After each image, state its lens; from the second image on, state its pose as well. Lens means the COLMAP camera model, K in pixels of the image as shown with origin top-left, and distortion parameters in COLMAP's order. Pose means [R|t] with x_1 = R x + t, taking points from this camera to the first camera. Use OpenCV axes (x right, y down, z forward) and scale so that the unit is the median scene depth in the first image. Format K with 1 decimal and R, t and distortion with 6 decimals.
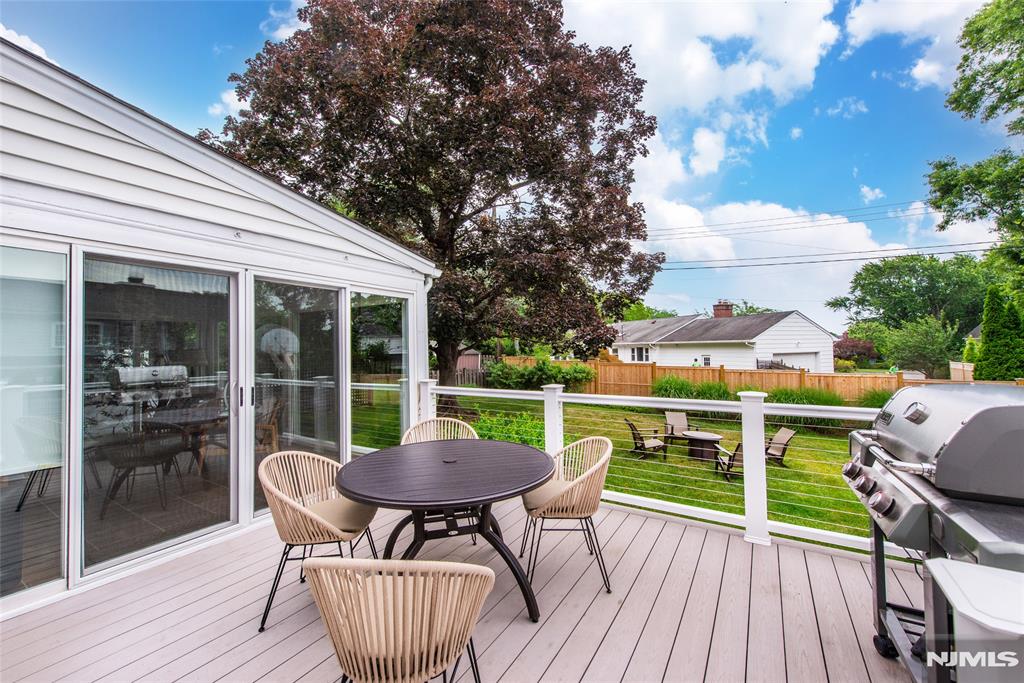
lens RADIAL K [[396.8, 0, 511.2], [0, 396.8, 319.3], [0, 0, 1]] dist [-0.000132, 0.000077]
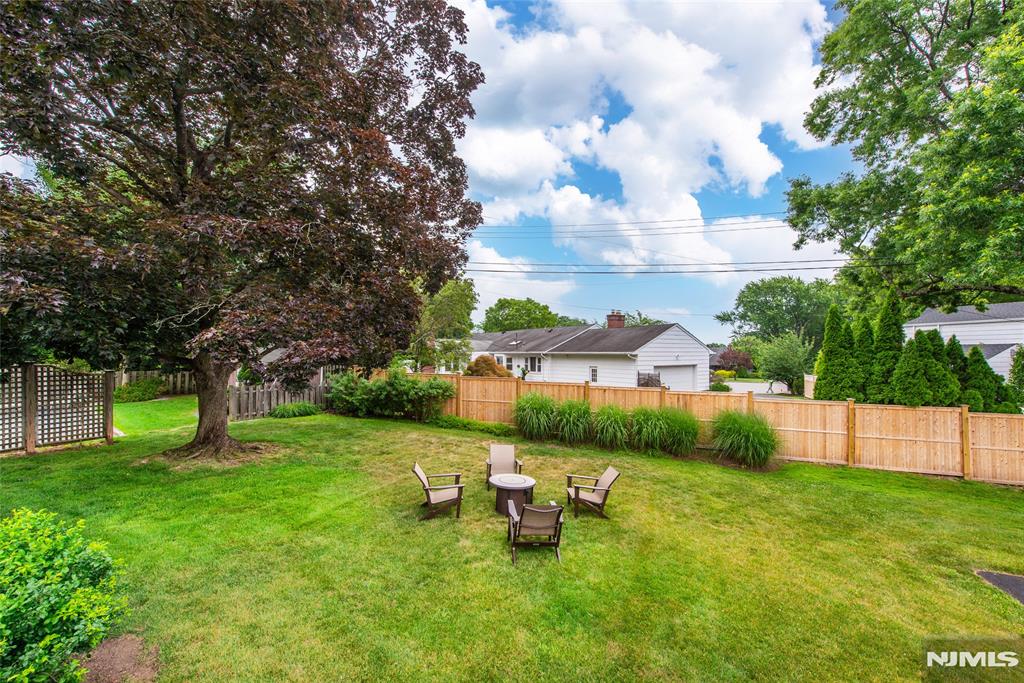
lens RADIAL K [[410.3, 0, 517.8], [0, 410.3, 330.2], [0, 0, 1]] dist [0.010437, -0.000098]
pose [[0.976184, 0.028880, 0.215011, 0.103864], [-0.032067, 0.999421, 0.011346, -0.003751], [-0.214559, -0.017970, 0.976546, 0.073598]]
